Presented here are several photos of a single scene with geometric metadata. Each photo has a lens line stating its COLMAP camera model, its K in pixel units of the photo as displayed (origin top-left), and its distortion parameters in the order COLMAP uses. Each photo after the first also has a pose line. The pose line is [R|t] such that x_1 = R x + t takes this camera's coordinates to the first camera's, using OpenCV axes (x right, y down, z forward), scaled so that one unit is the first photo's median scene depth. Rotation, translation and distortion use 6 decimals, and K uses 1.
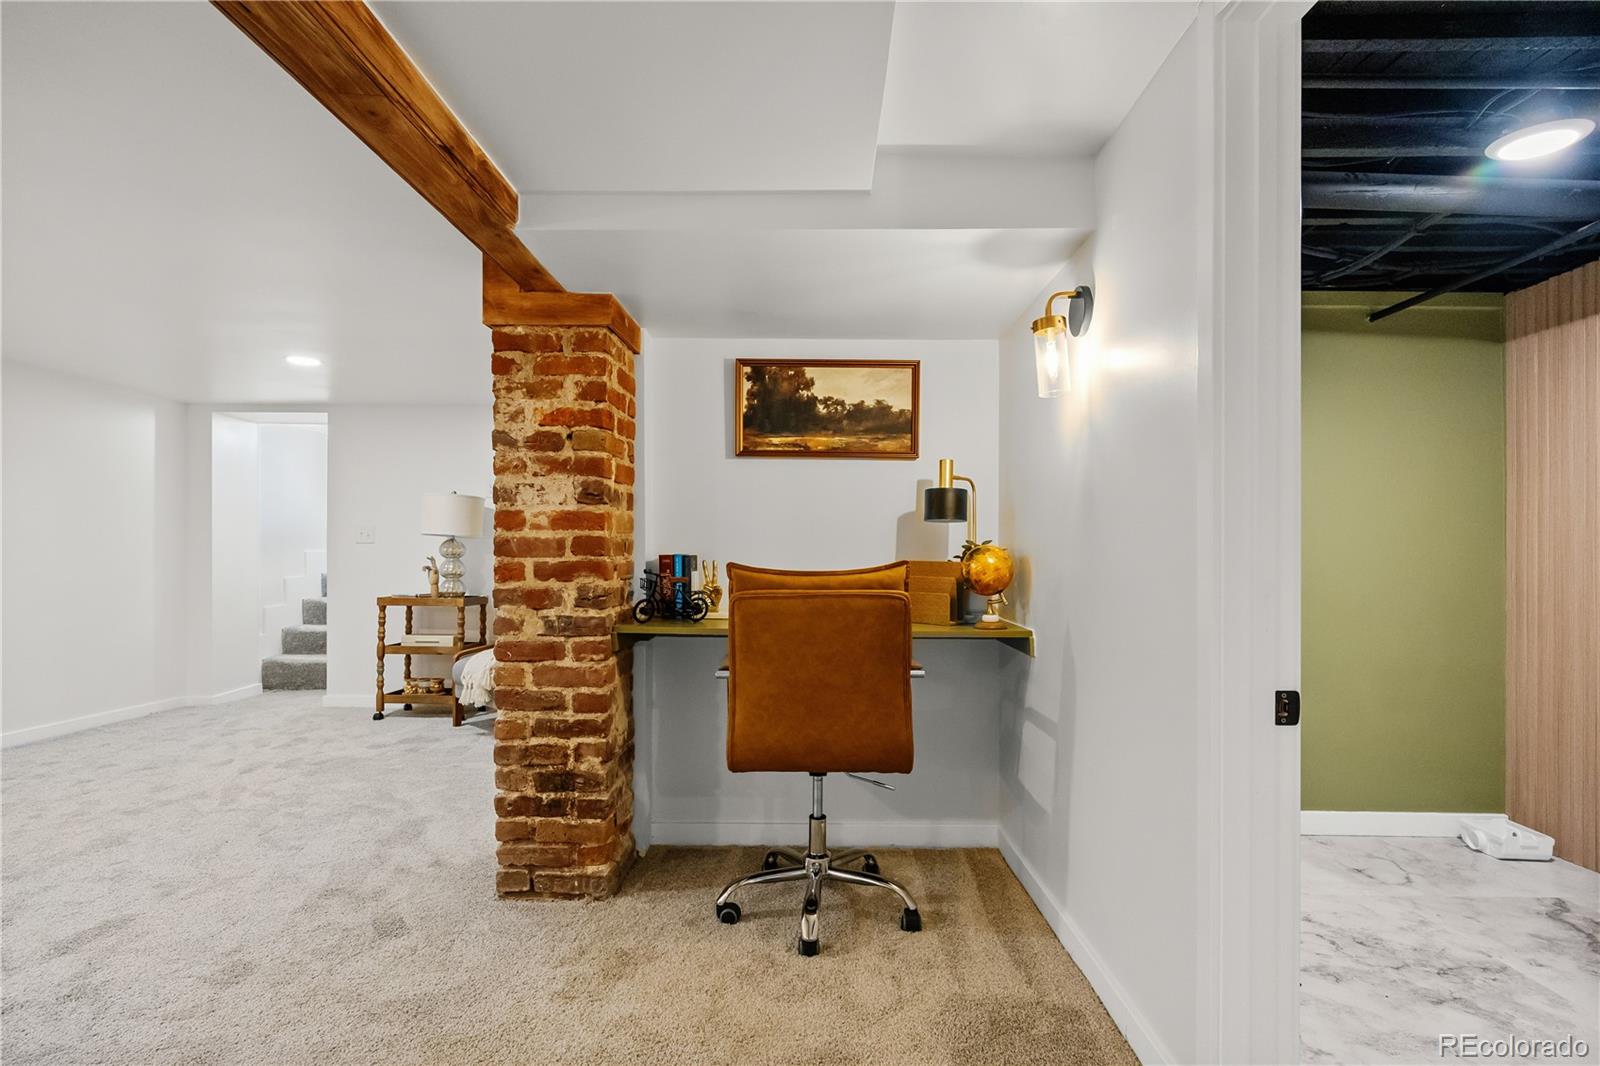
lens RADIAL K [[806.7, 0, 807.3], [0, 806.7, 554.5], [0, 0, 1]] dist [0.000917, 0.000062]
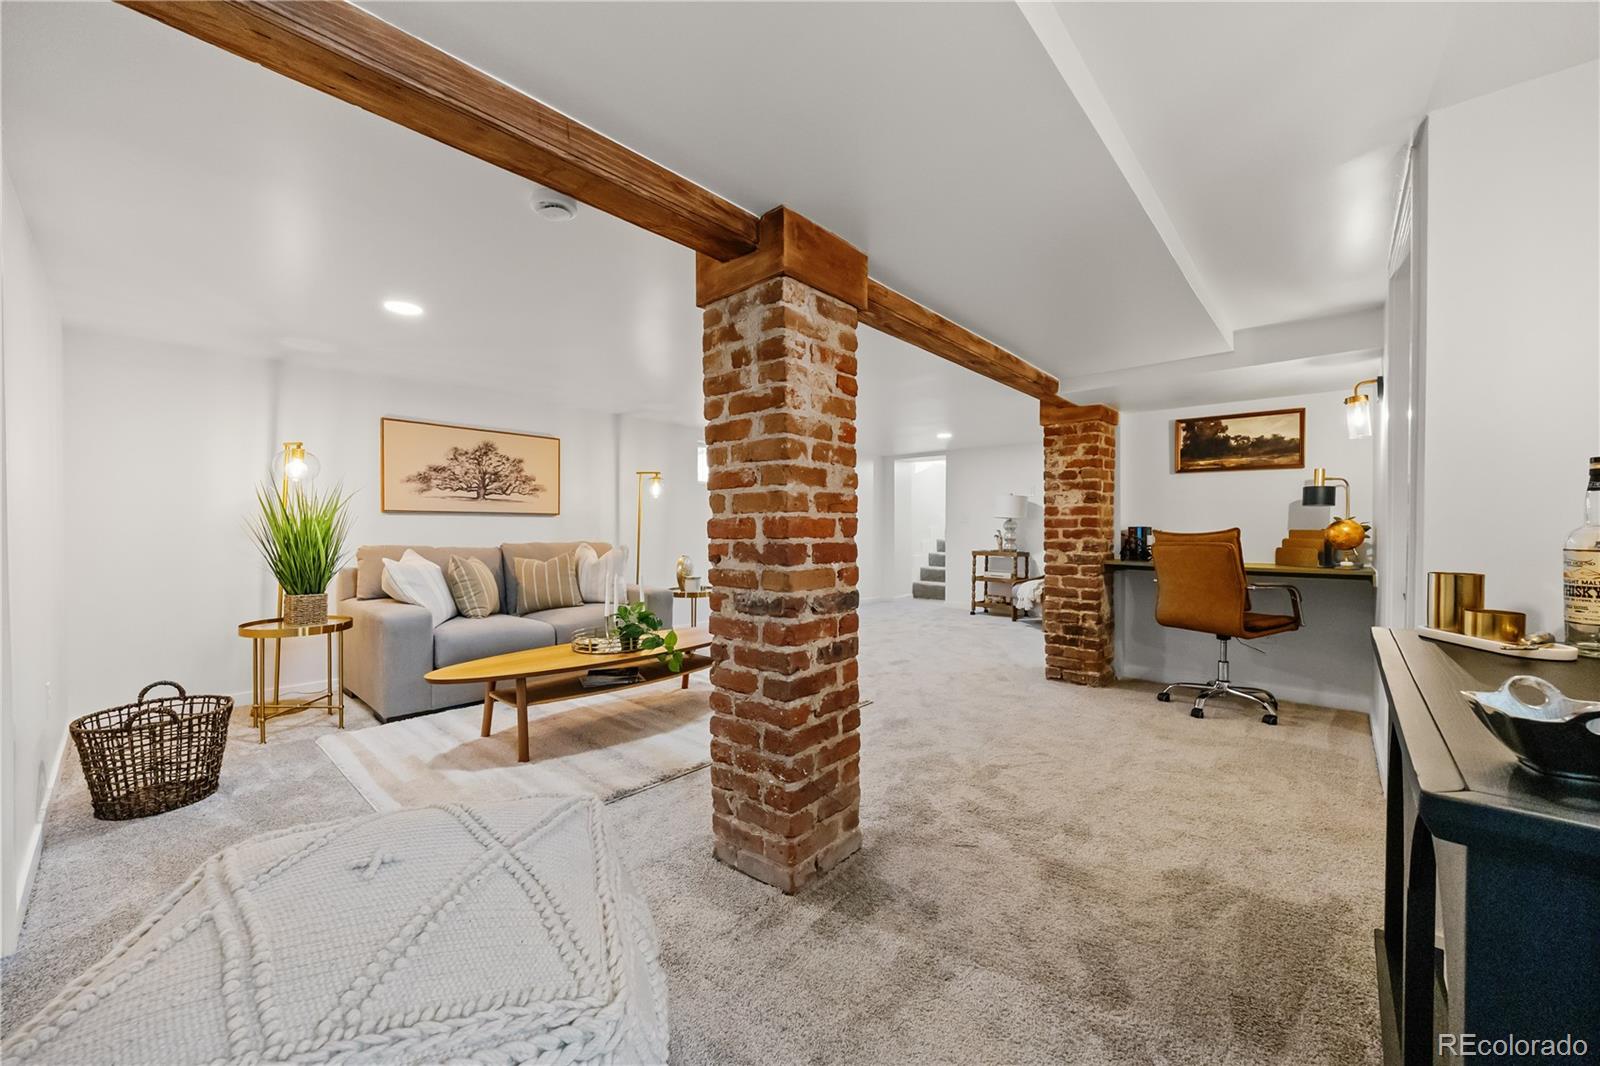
lens RADIAL K [[604.1, 0, 800.0], [0, 604.1, 533.0], [0, 0, 1]] dist [0.000192, 0.000355]
pose [[0.753931, 0.002700, -0.656948, 0.183357], [0.000497, 0.999989, 0.004680, 0.008404], [0.656953, -0.003855, 0.753922, -0.643254]]
